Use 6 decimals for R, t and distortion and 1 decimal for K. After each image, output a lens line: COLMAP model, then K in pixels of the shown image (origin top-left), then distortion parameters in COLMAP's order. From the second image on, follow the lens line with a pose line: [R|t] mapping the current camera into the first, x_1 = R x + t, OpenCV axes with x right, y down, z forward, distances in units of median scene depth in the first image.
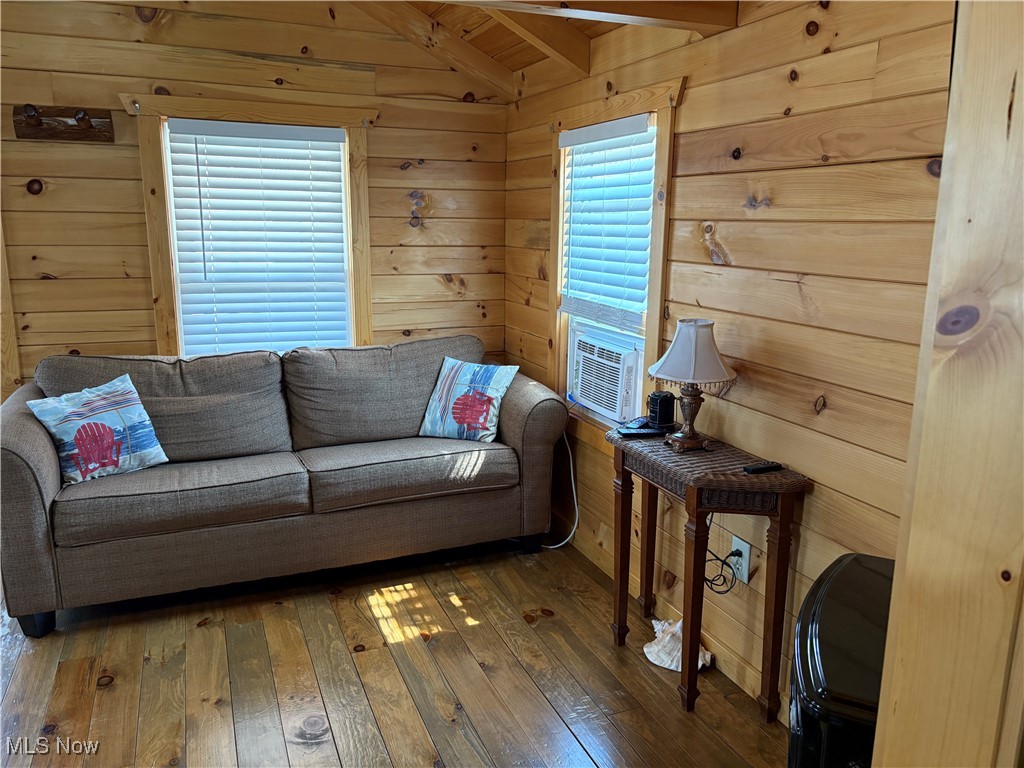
lens RADIAL K [[779.7, 0, 521.4], [0, 779.7, 381.7], [0, 0, 1]] dist [0.052297, -0.058621]
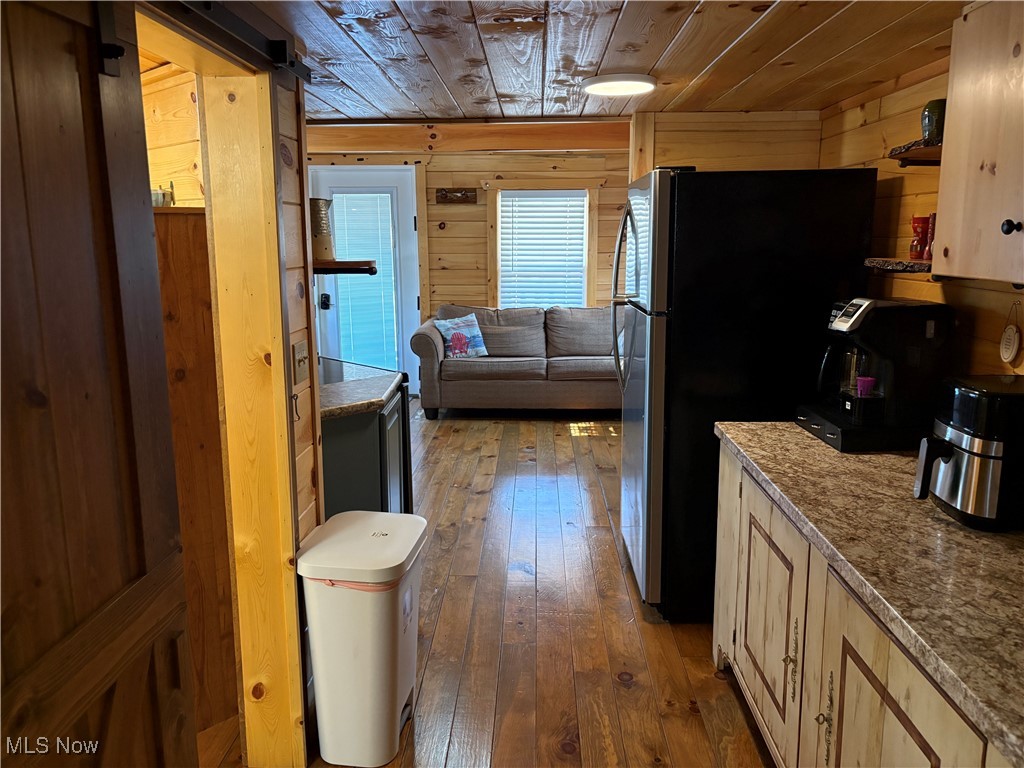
lens RADIAL K [[779.7, 0, 509.5], [0, 779.7, 387.5], [0, 0, 1]] dist [0.052297, -0.058621]
pose [[0.907907, 0.064680, -0.414152, 0.445204], [-0.070635, 0.997502, 0.000936, 0.171244], [0.413177, 0.028404, 0.910207, -0.822214]]
